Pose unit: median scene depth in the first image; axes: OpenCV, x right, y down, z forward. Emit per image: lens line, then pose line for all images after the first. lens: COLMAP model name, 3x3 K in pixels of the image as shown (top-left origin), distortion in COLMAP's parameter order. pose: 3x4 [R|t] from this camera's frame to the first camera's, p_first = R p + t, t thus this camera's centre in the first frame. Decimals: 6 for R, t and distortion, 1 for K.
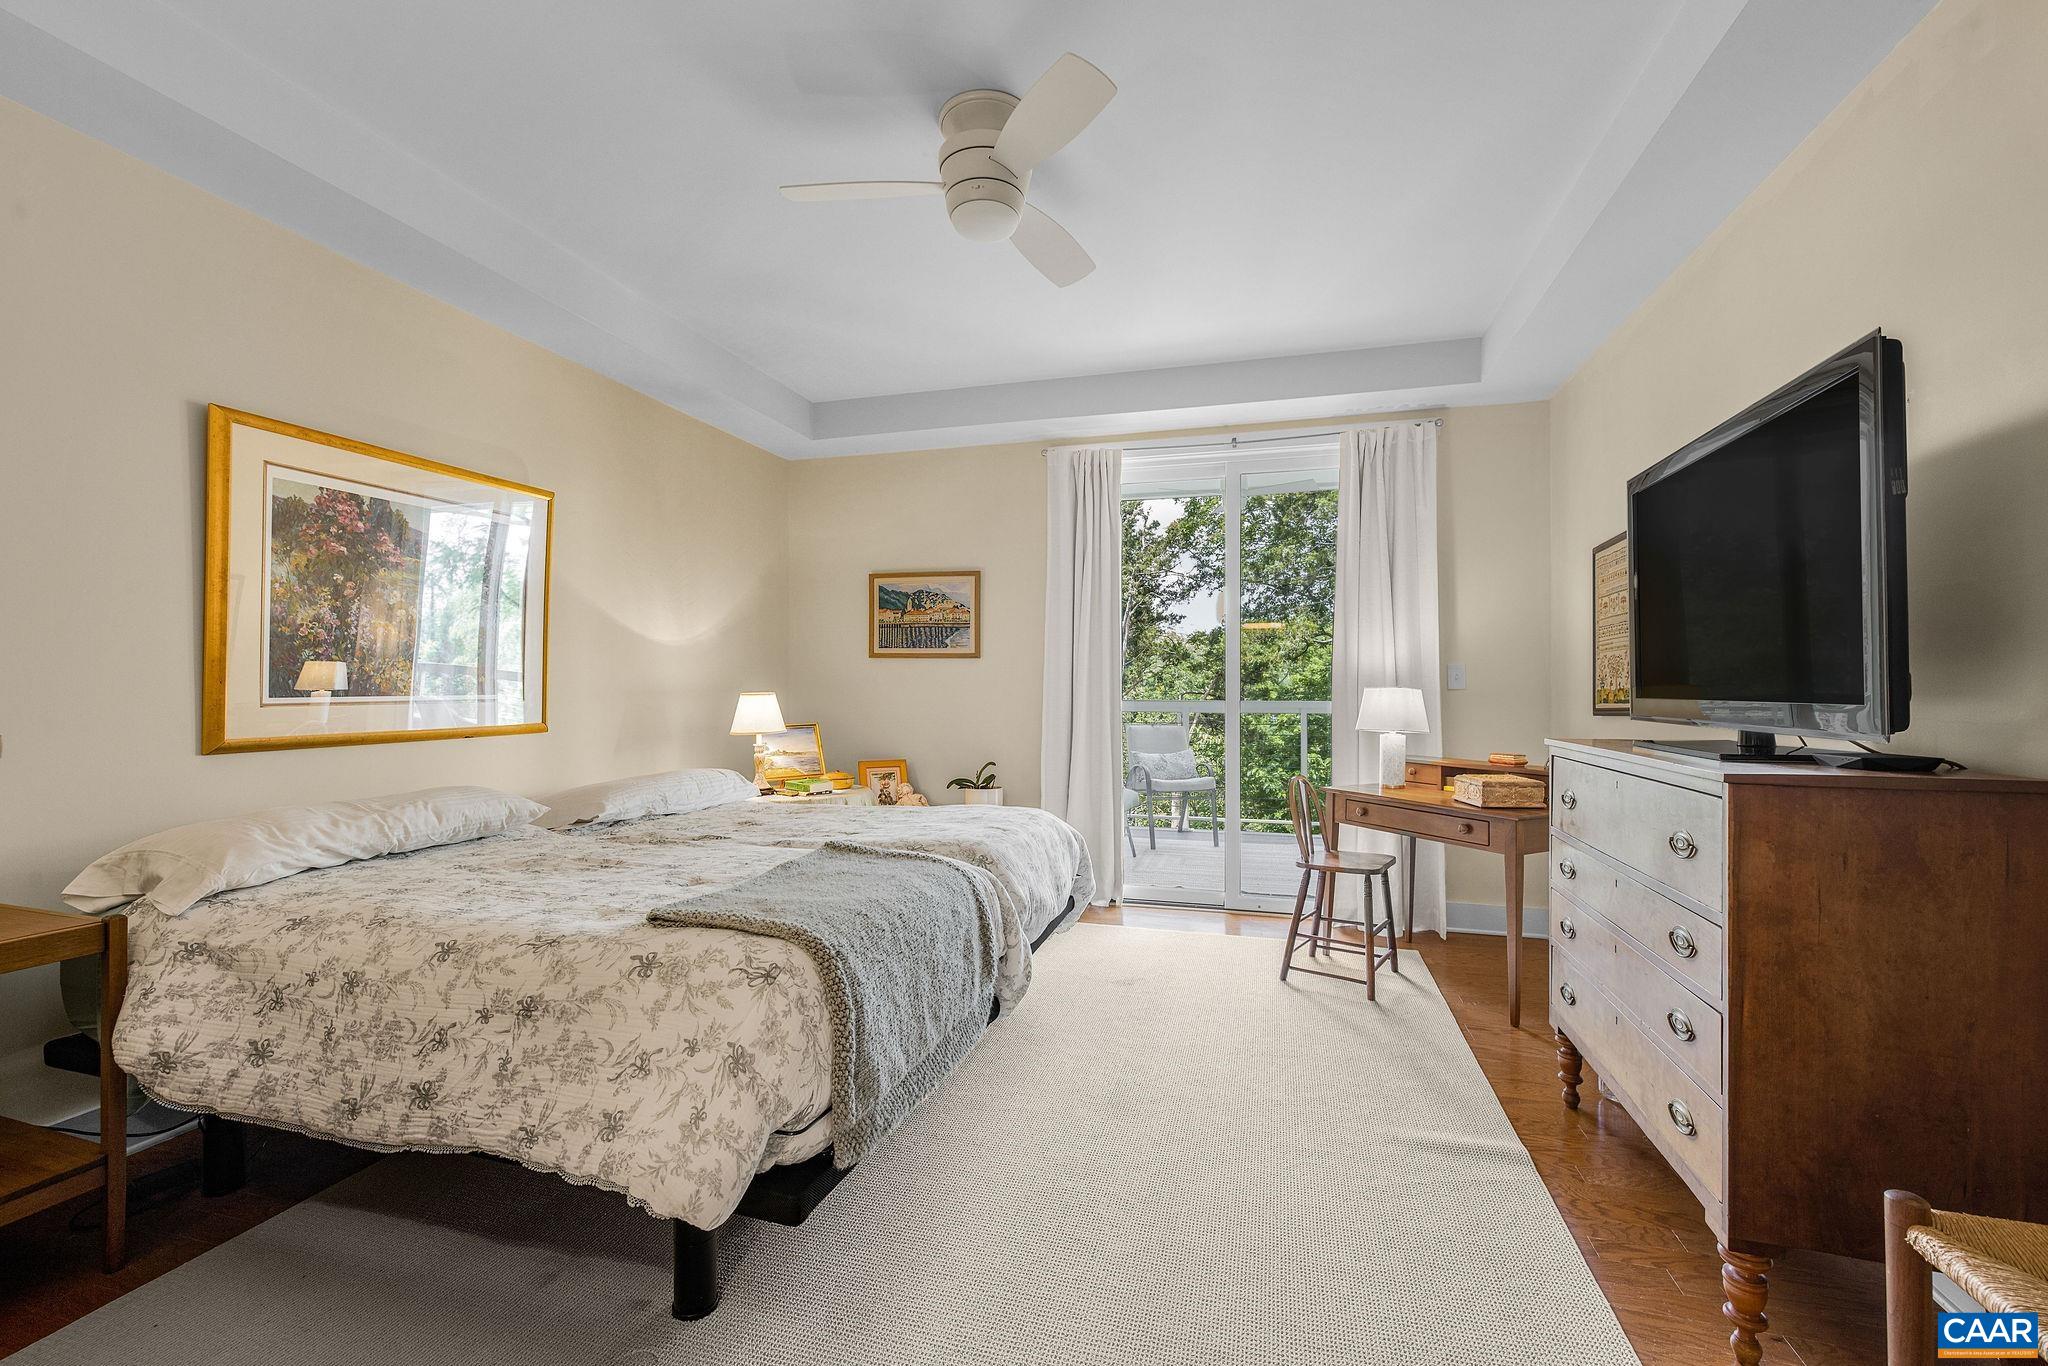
lens RADIAL K [[888.0, 0, 1017.2], [0, 888.0, 669.0], [0, 0, 1]] dist [0.007920, -0.000273]
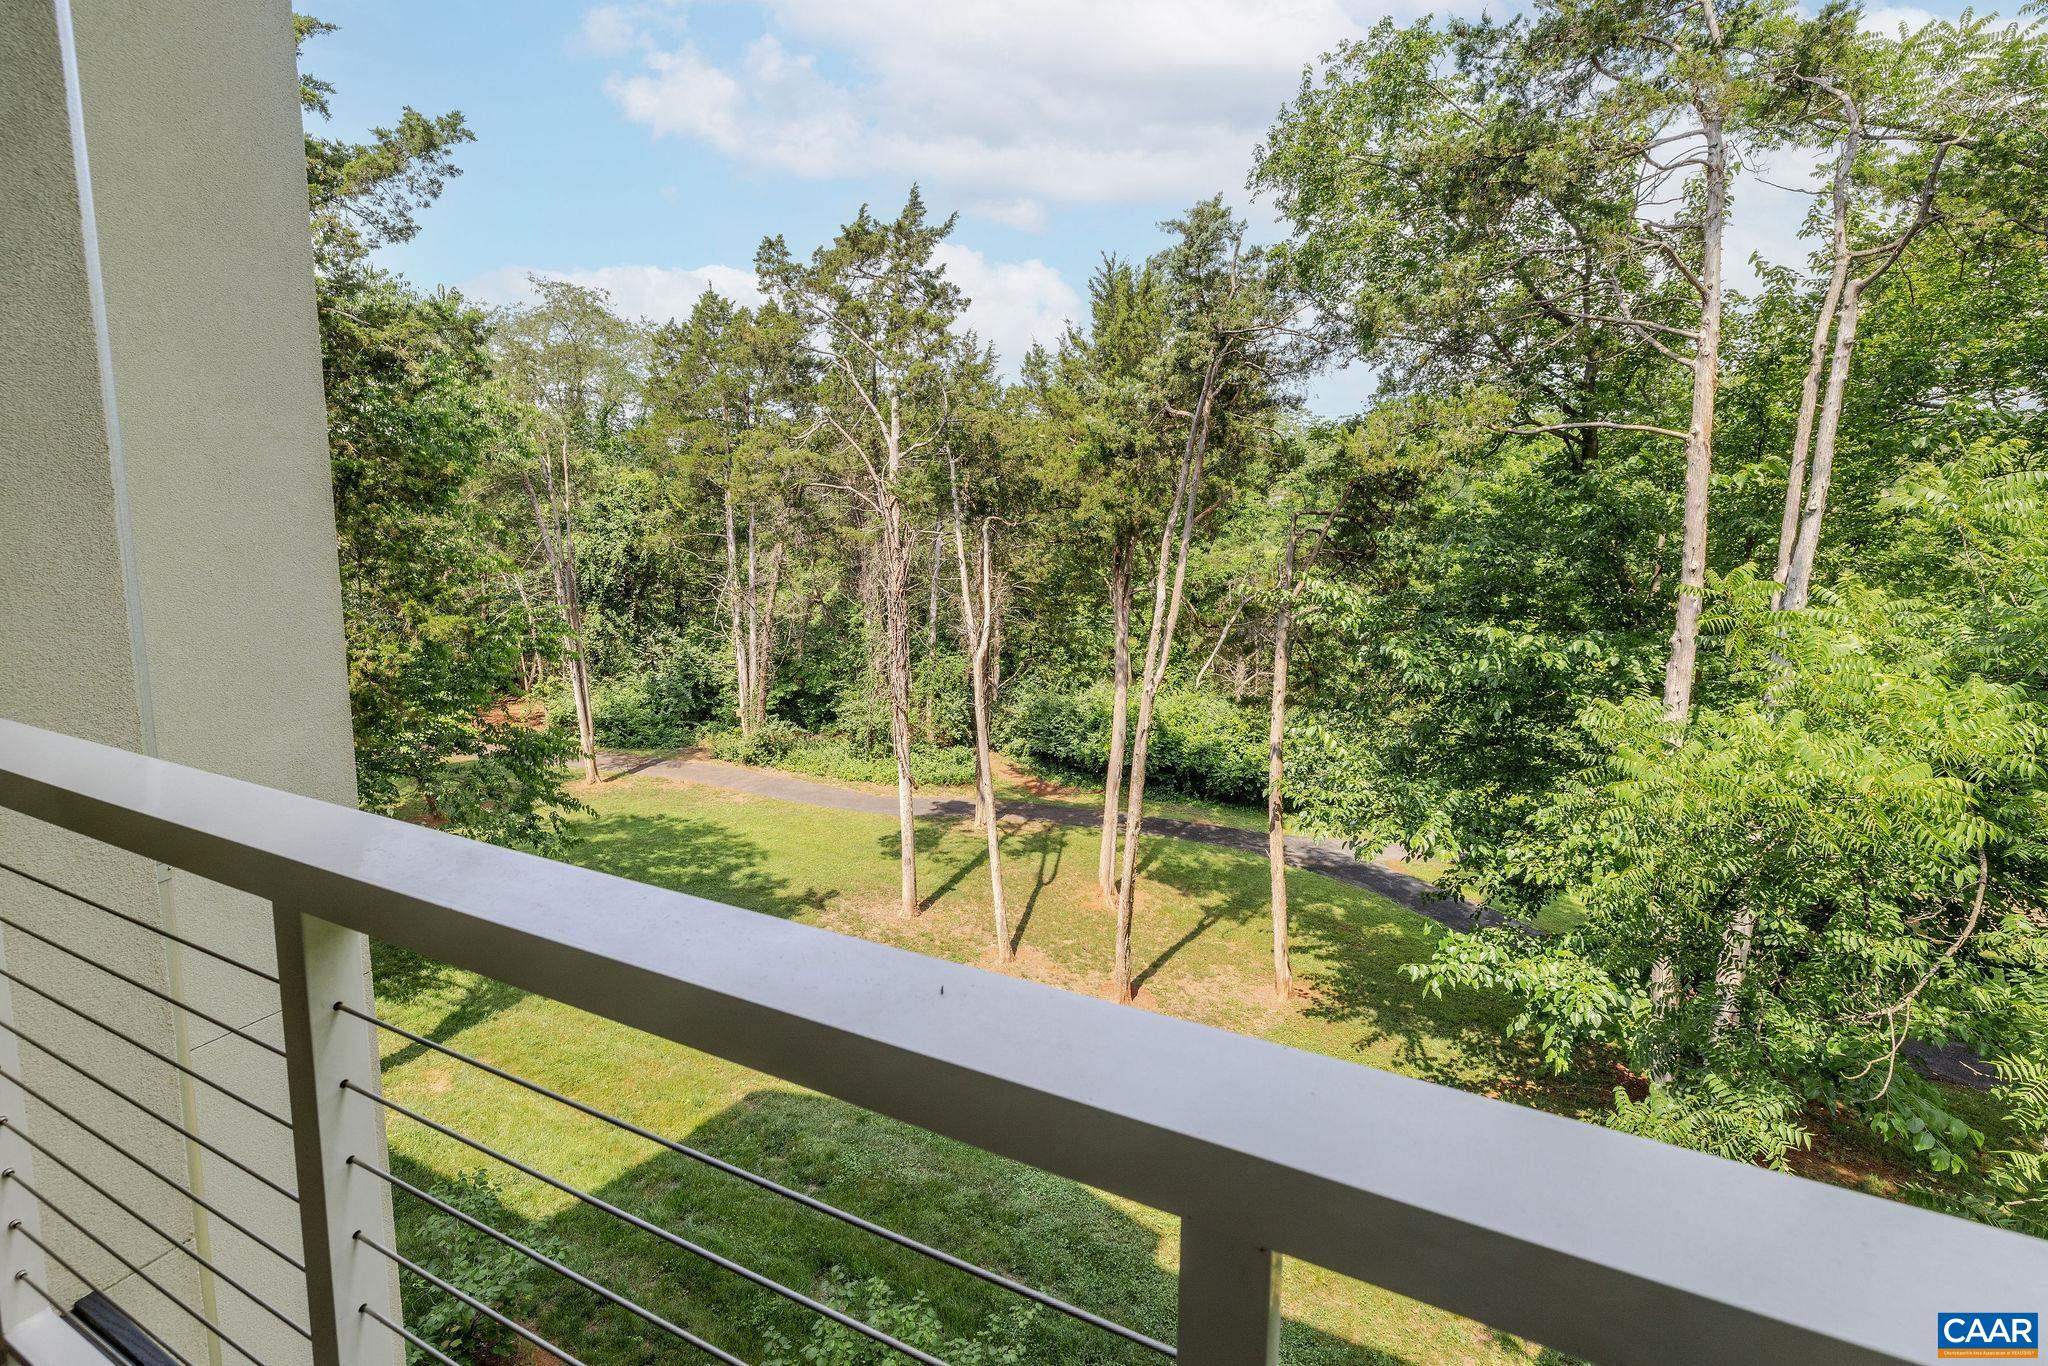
lens RADIAL K [[888.0, 0, 1021.9], [0, 888.0, 582.6], [0, 0, 1]] dist [0.007920, -0.000273]
pose [[0.984083, 0.019768, -0.176608, 0.133214], [0.002018, 0.992487, 0.122334, -0.006064], [0.177699, -0.120743, 0.976649, 0.384529]]
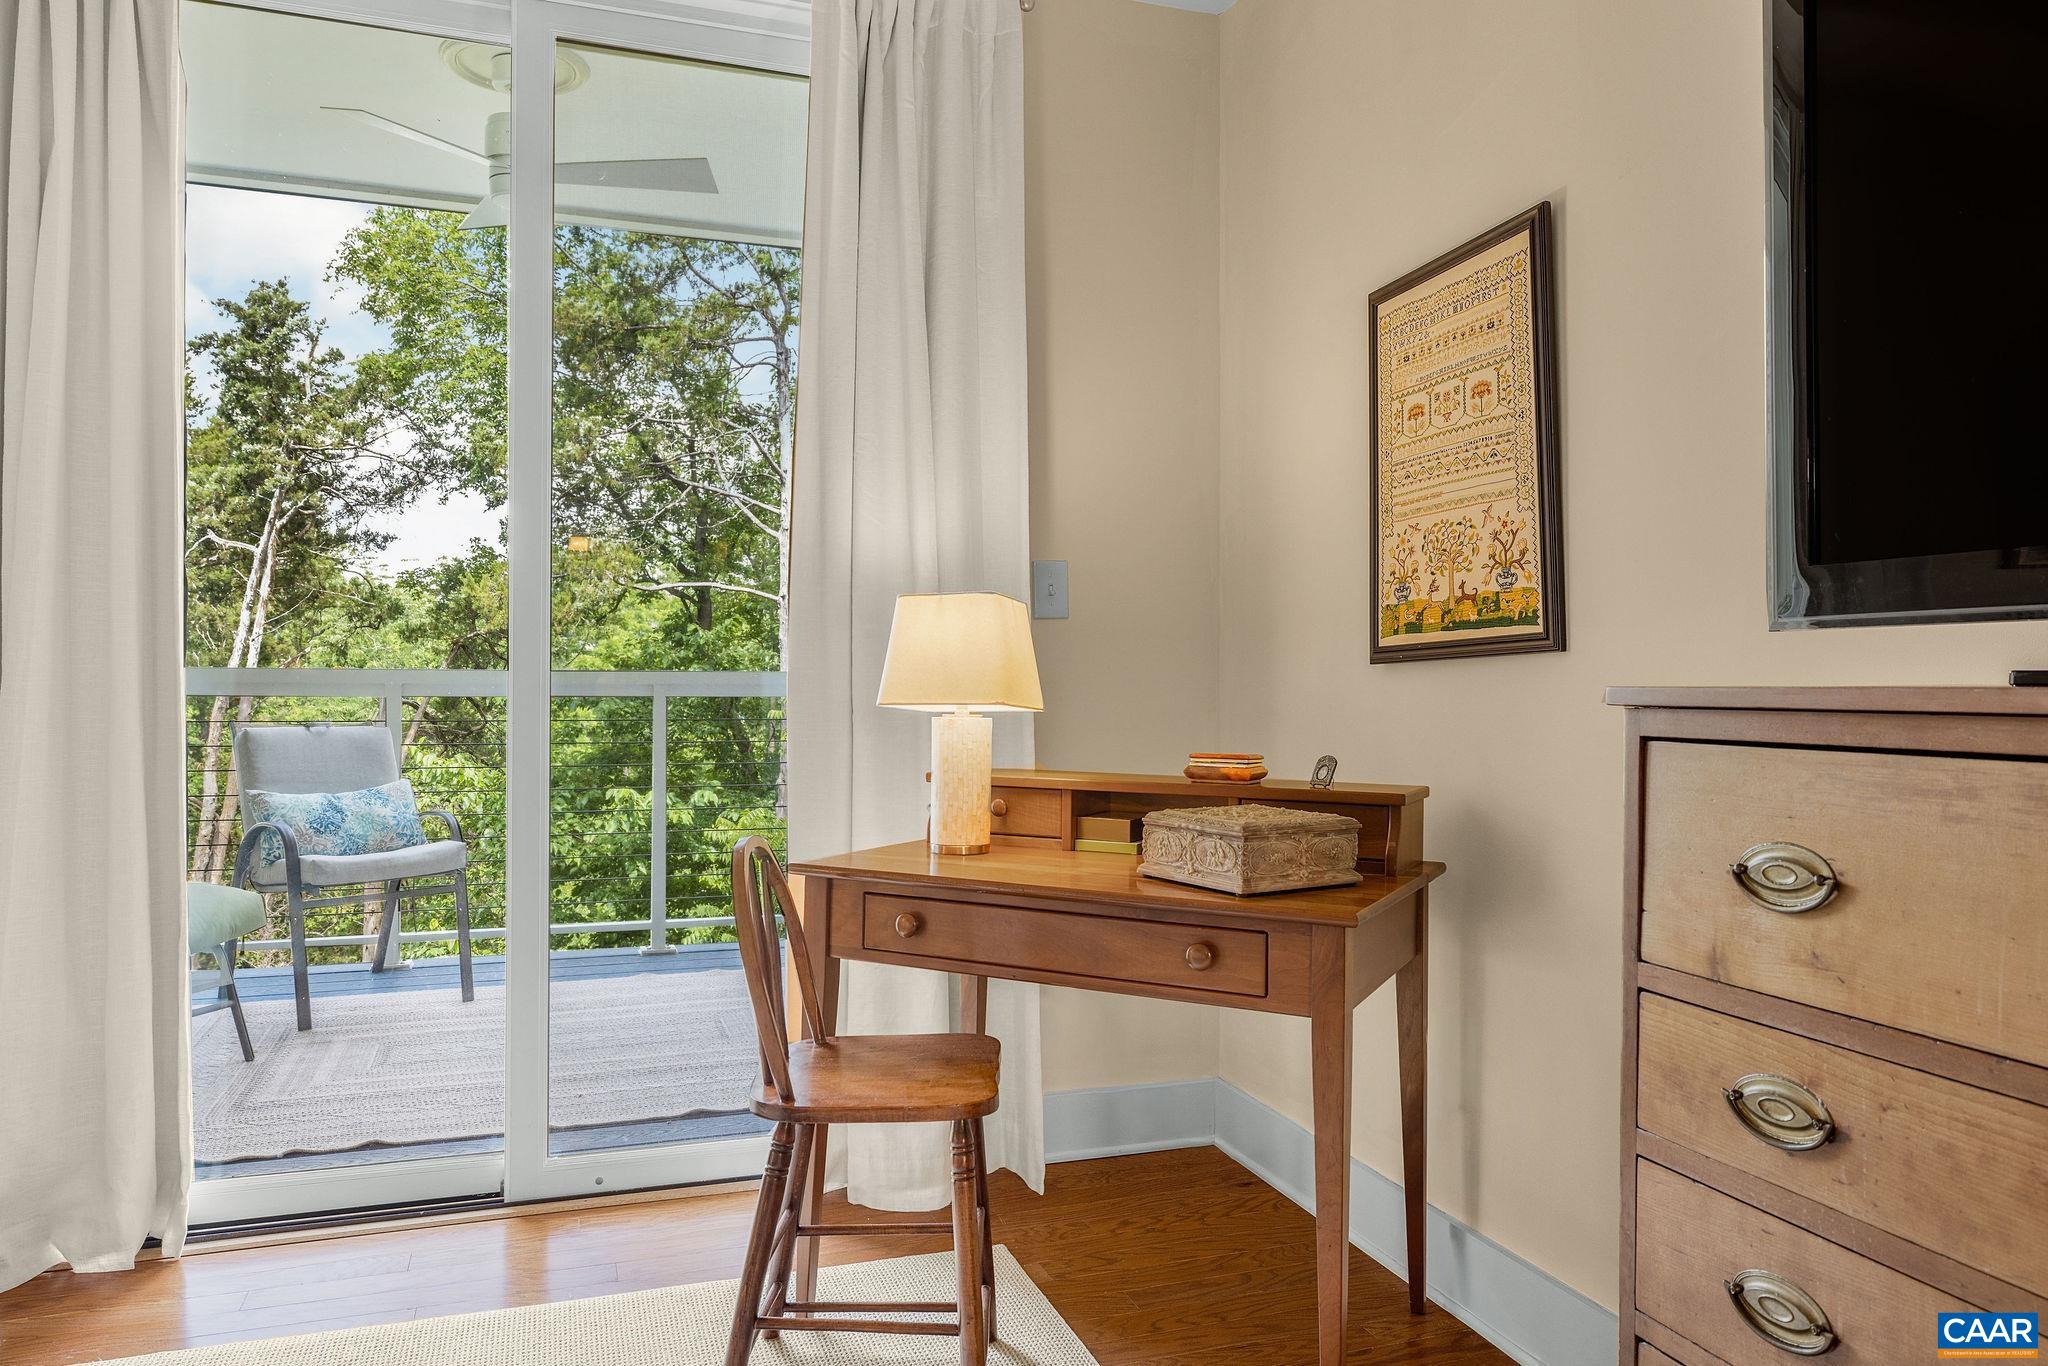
lens RADIAL K [[1410.7, 0, 1024.1], [0, 1410.7, 670.0], [0, 0, 1]] dist [0.000483, 0.003914]
pose [[0.820993, 0.005758, 0.570909, 0.019713], [-0.013566, 0.999864, 0.009423, 0.010377], [-0.570777, -0.015481, 0.820959, 0.104601]]
